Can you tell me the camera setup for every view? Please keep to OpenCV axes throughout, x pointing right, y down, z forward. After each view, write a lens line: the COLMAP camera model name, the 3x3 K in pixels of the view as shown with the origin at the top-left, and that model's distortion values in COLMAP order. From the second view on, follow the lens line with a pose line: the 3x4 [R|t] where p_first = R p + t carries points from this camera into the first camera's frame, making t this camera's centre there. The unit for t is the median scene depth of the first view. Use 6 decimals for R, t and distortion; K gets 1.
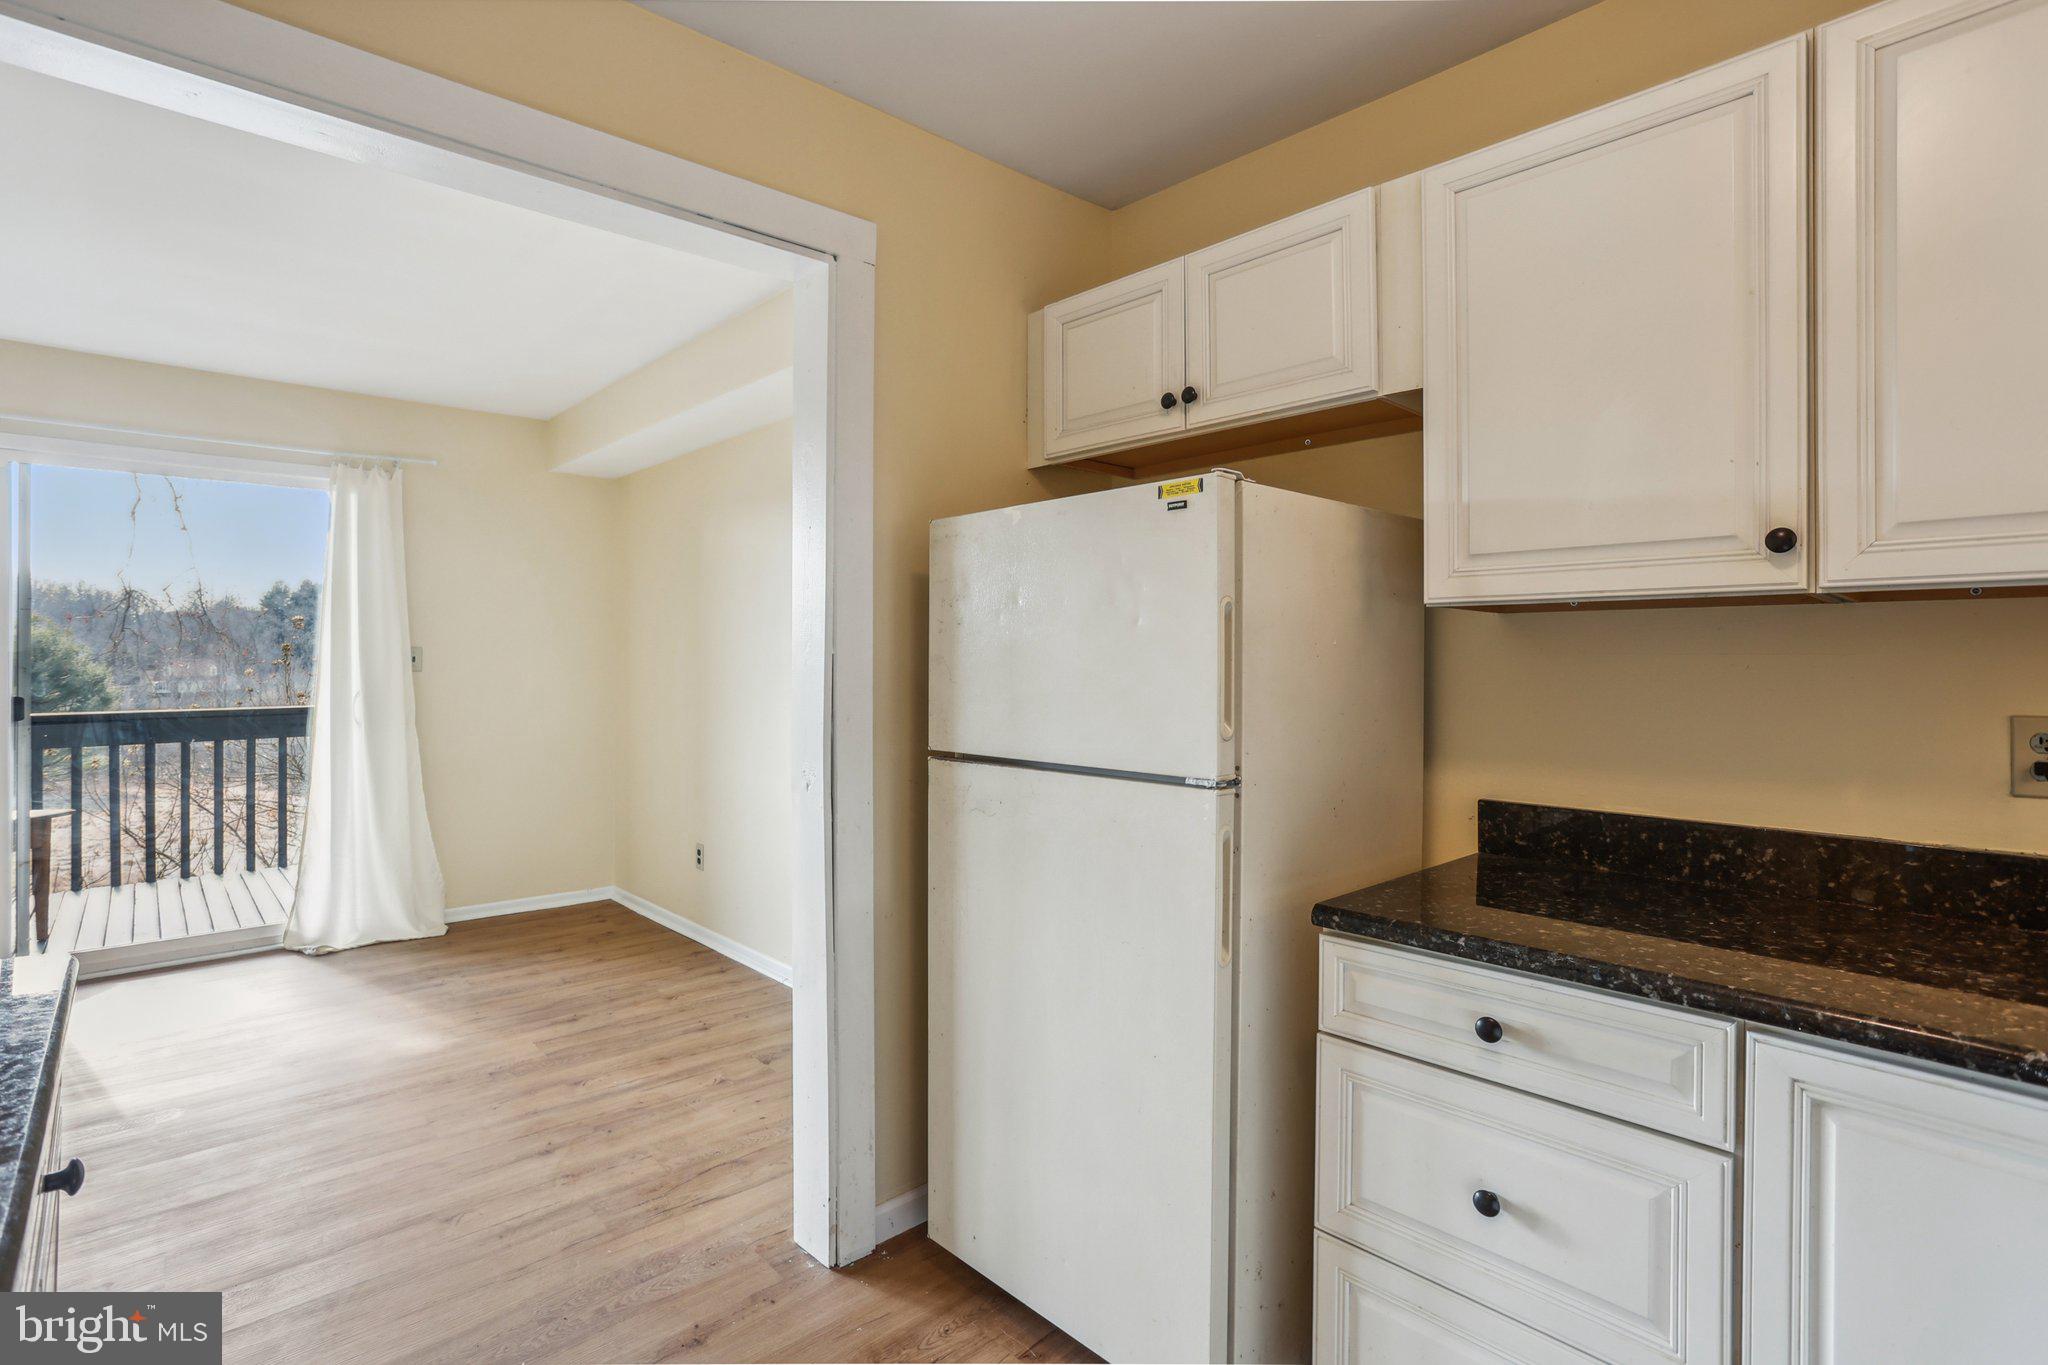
lens RADIAL K [[1003.5, 0, 992.1], [0, 1003.5, 659.5], [0, 0, 1]] dist [-0.072381, 0.046774]
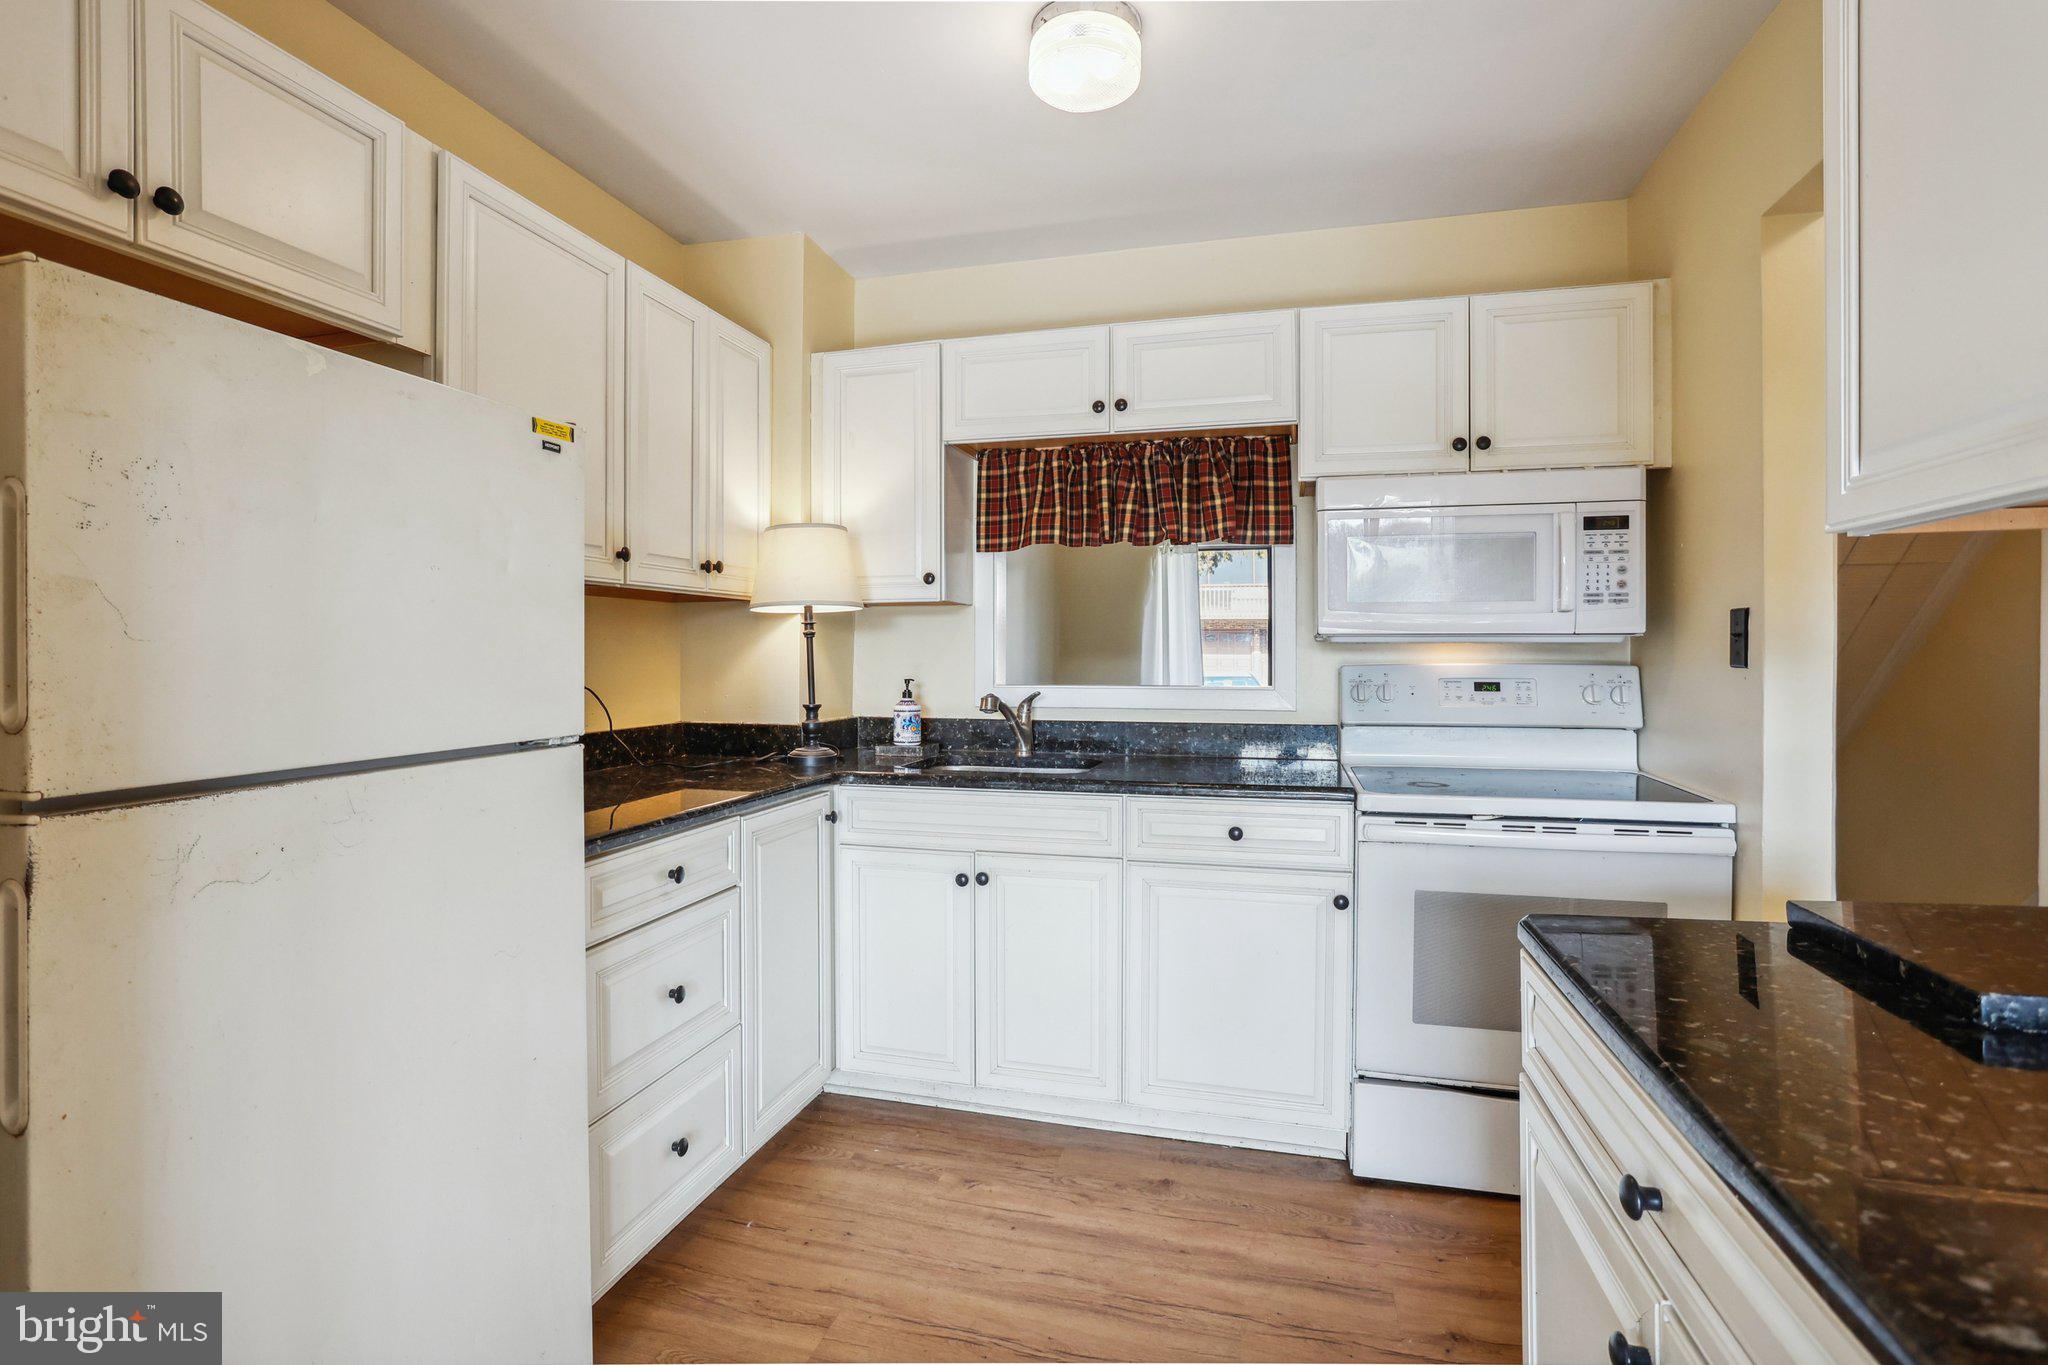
lens RADIAL K [[1003.5, 0, 992.1], [0, 1003.5, 659.5], [0, 0, 1]] dist [-0.072381, 0.046774]
pose [[-0.538909, -0.007155, 0.842333, -0.483315], [-0.000747, 0.999968, 0.008016, 0.021243], [-0.842363, 0.003691, -0.538897, 0.686449]]
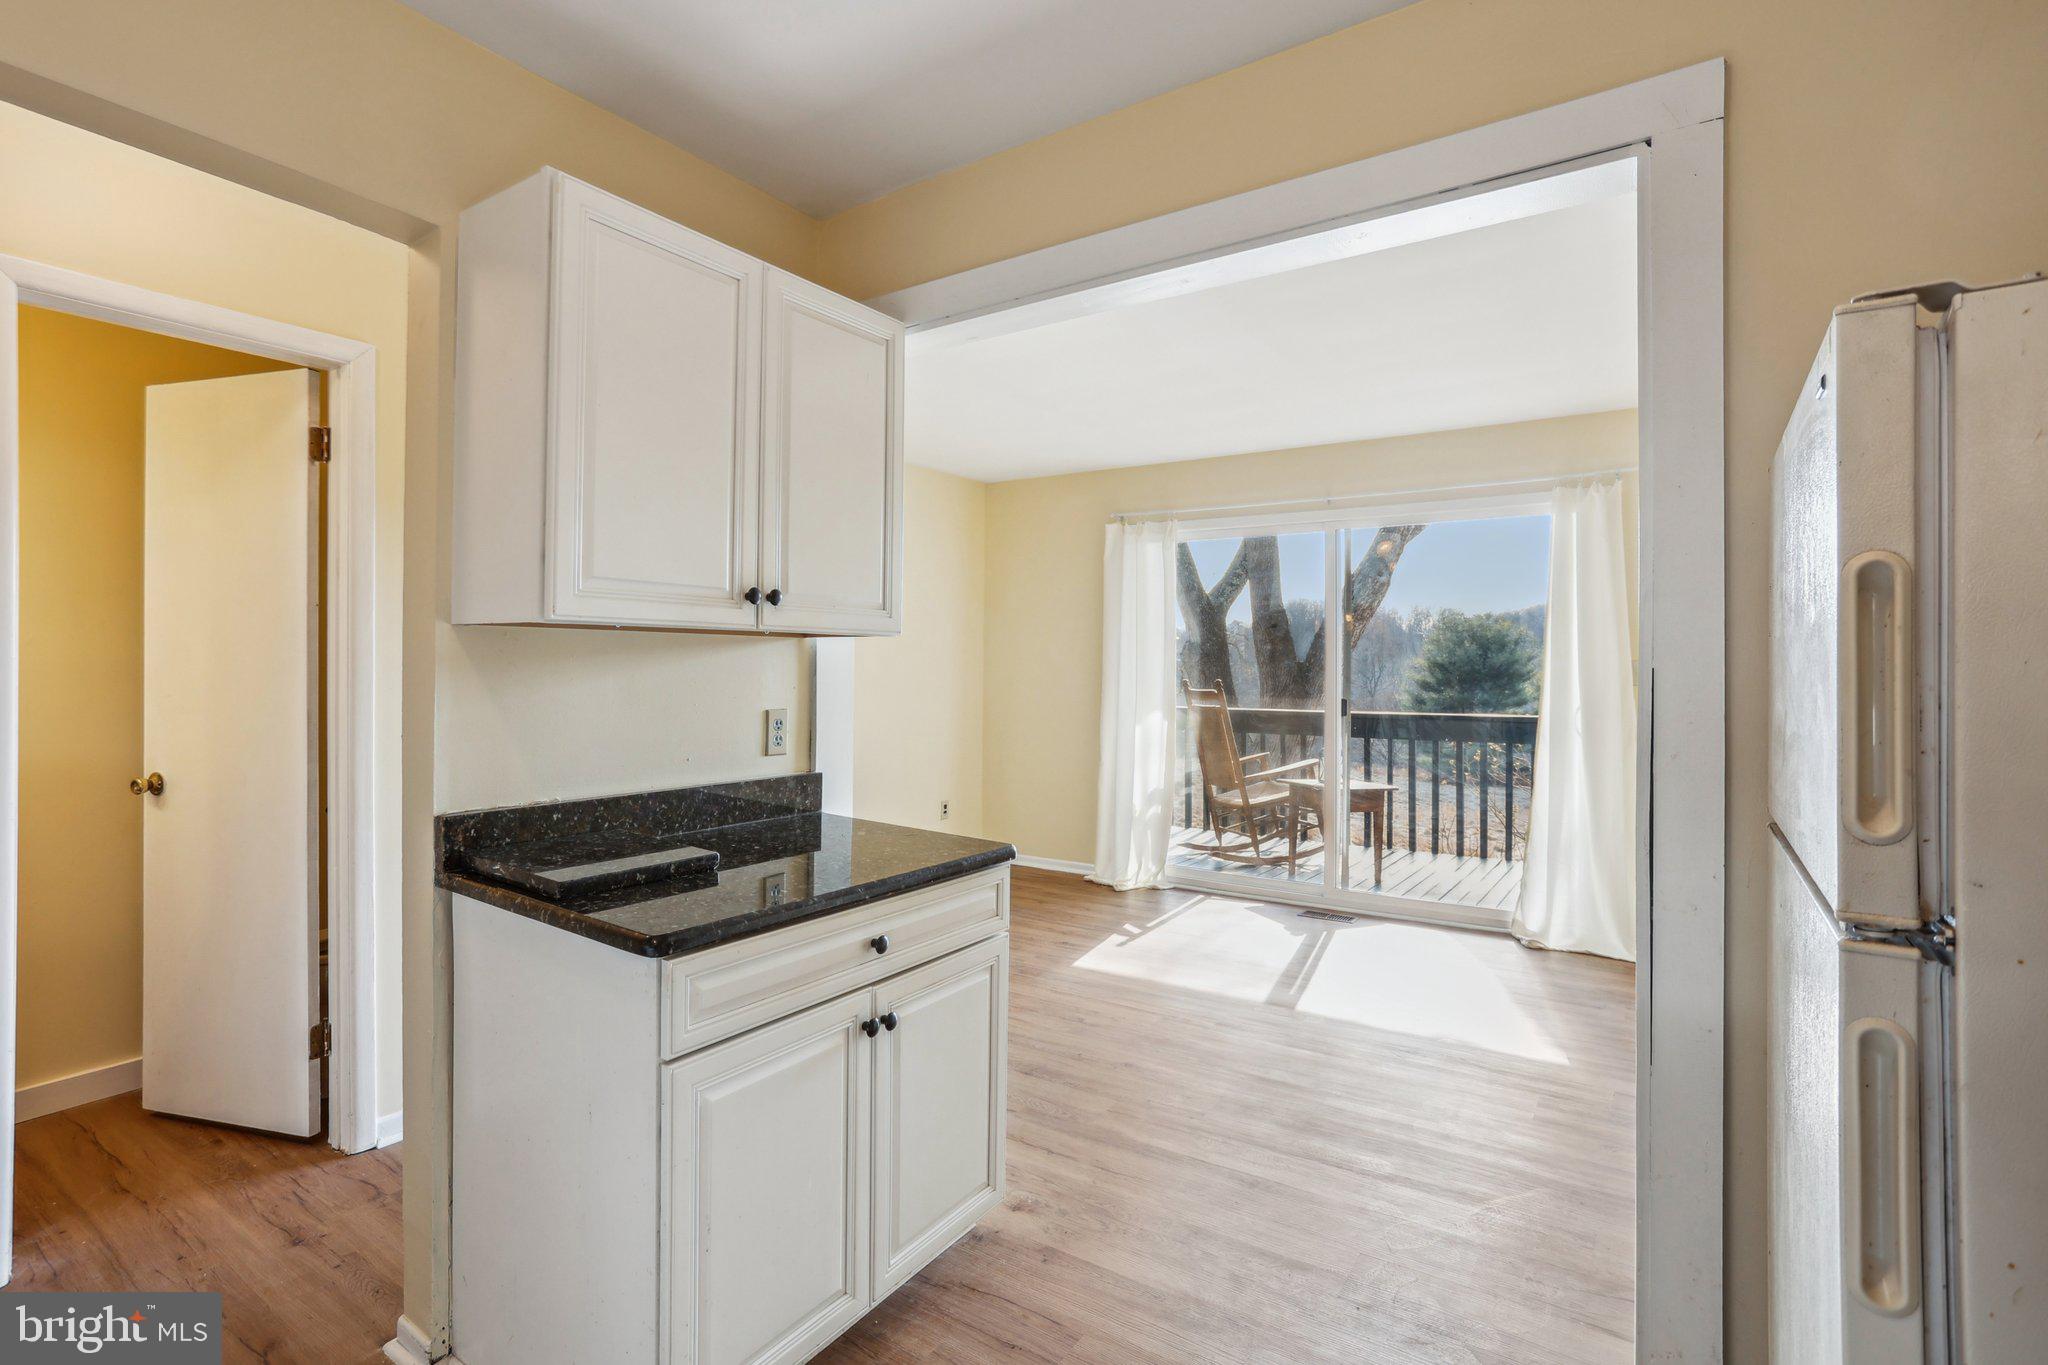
lens RADIAL K [[1003.5, 0, 992.1], [0, 1003.5, 659.5], [0, 0, 1]] dist [-0.072381, 0.046774]
pose [[0.235165, -0.008959, -0.971914, 0.351088], [-0.005039, 0.999933, -0.010437, 0.000057], [0.971942, 0.007351, 0.235104, 0.267950]]
